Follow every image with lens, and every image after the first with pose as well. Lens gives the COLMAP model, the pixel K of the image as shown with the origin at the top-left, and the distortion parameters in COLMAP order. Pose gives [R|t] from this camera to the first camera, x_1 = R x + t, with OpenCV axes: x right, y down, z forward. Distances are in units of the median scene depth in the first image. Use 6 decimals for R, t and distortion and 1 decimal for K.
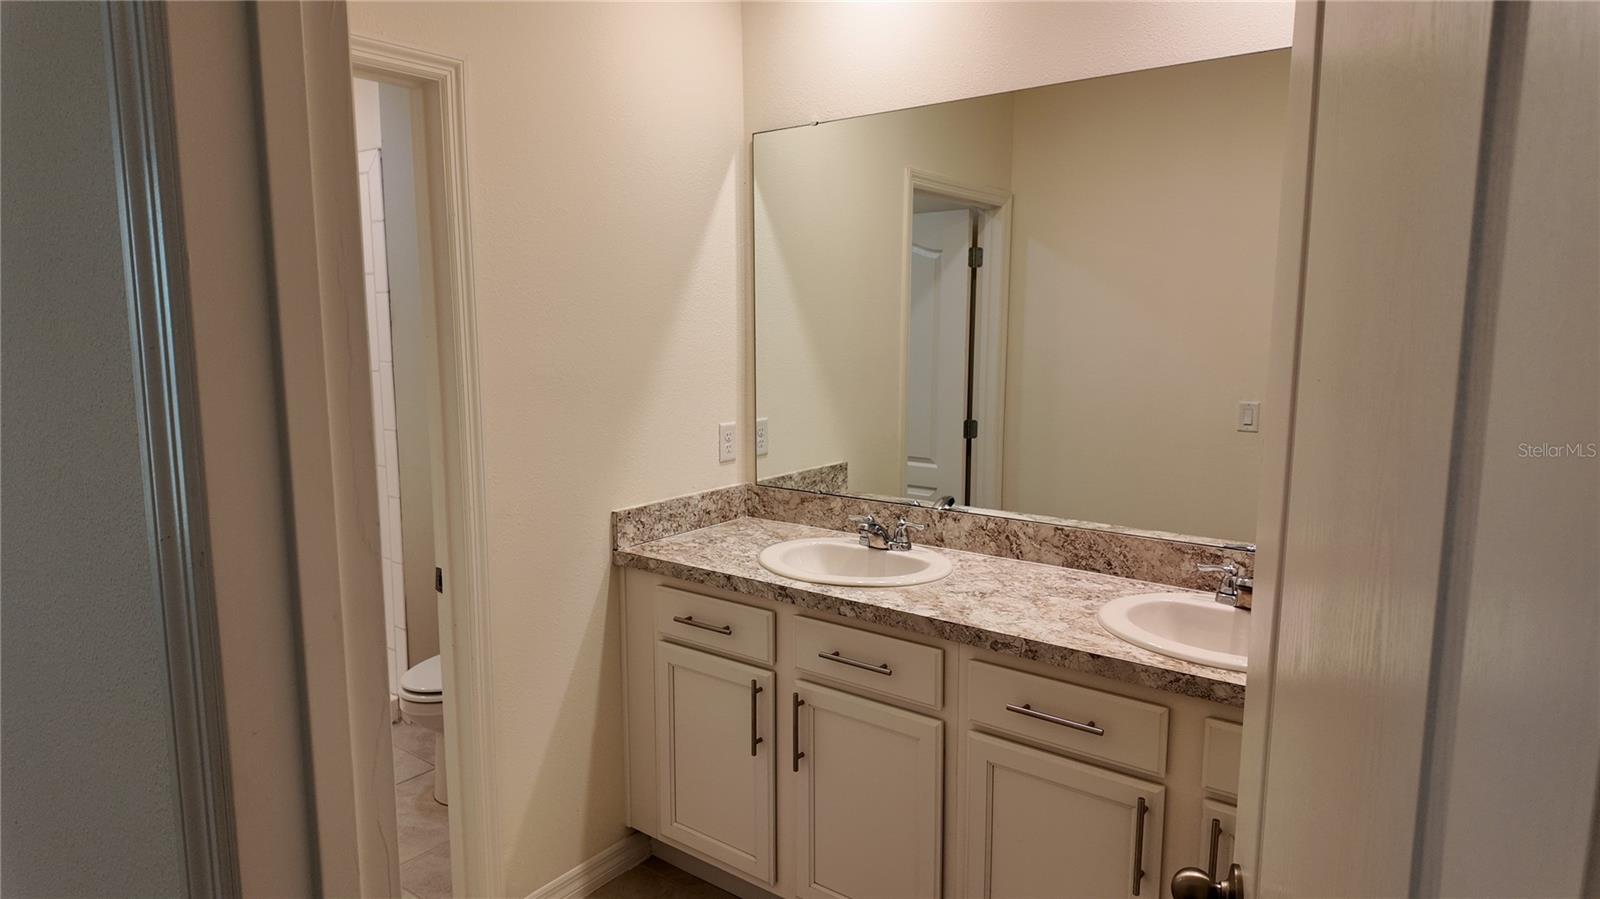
lens RADIAL K [[943.0, 0, 795.8], [0, 943.0, 453.2], [0, 0, 1]] dist [0.061851, -0.060922]
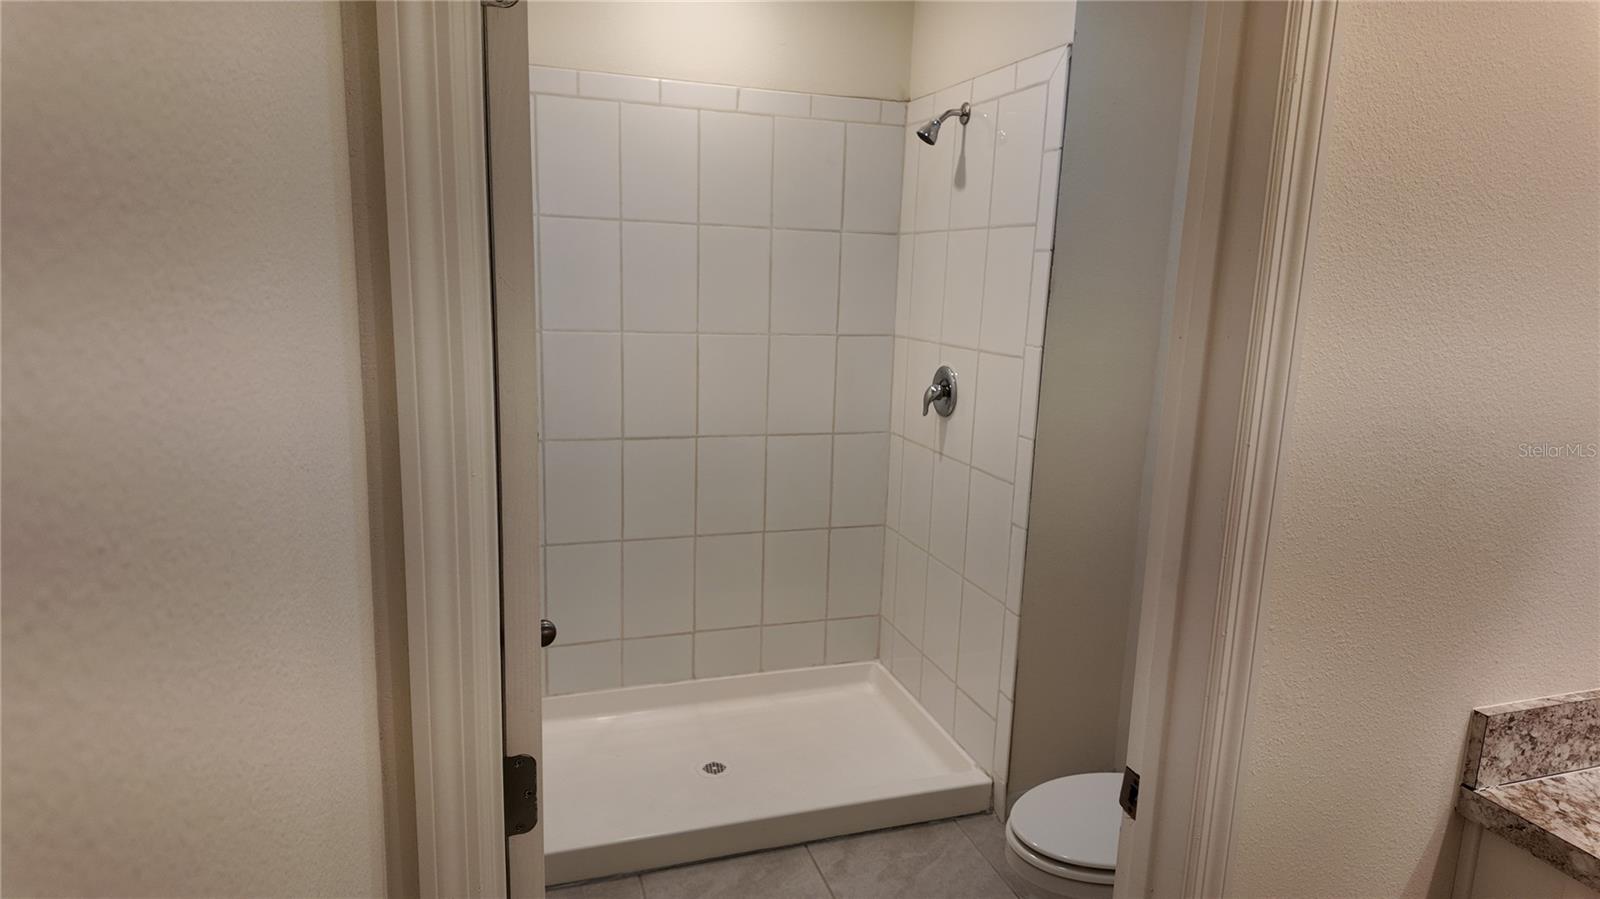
lens RADIAL K [[943.0, 0, 795.8], [0, 943.0, 453.2], [0, 0, 1]] dist [0.061851, -0.060922]
pose [[0.819780, 0.132321, -0.557181, -0.214558], [-0.108314, 0.991205, 0.076032, -0.065438], [0.562342, -0.001980, 0.826903, 0.384745]]
